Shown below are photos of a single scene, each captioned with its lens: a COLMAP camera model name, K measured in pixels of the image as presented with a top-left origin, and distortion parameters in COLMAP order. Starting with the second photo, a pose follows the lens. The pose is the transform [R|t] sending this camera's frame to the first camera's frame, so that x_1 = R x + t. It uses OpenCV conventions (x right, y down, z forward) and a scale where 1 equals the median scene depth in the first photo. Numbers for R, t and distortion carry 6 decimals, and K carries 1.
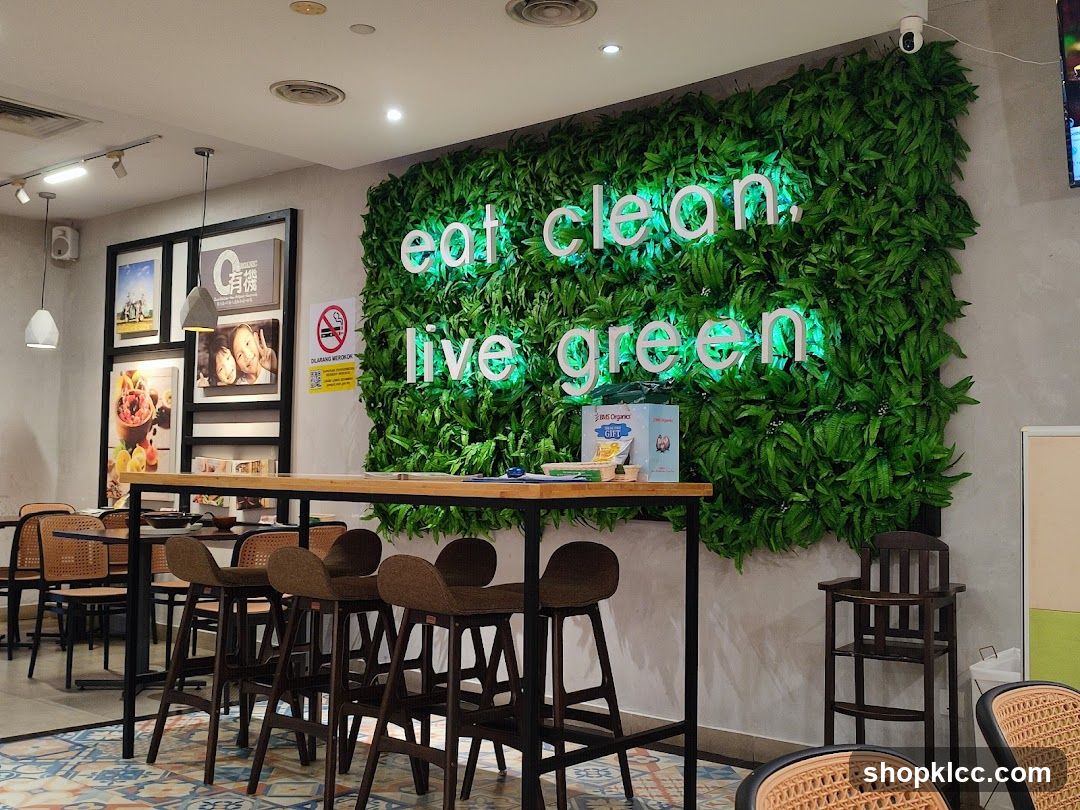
lens RADIAL K [[1337.5, 0, 539.2], [0, 1337.5, 409.1], [0, 0, 1]] dist [0.034396, 0.000000]
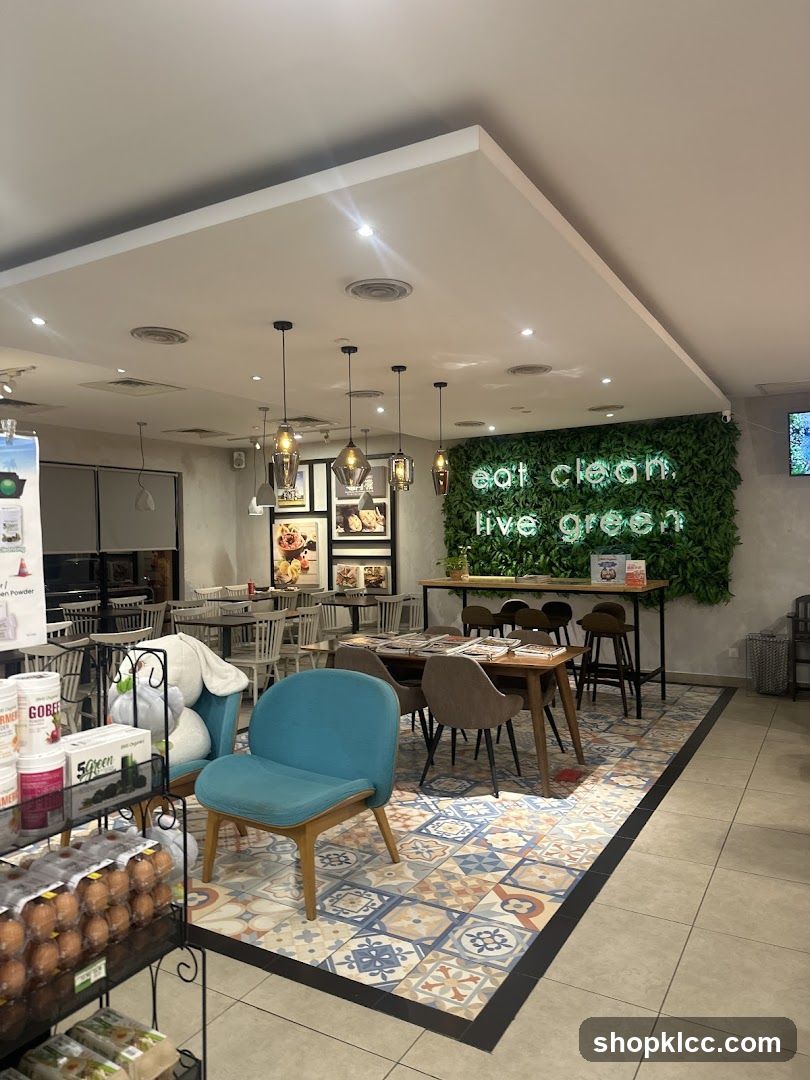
lens RADIAL K [[751.2, 0, 408.1], [0, 751.2, 535.4], [0, 0, 1]] dist [0.007823, -0.025010]
pose [[0.970170, -0.031102, 0.240422, -0.574099], [0.019342, 0.998505, 0.051122, -0.094624], [-0.241653, -0.044947, 0.969321, -0.275420]]
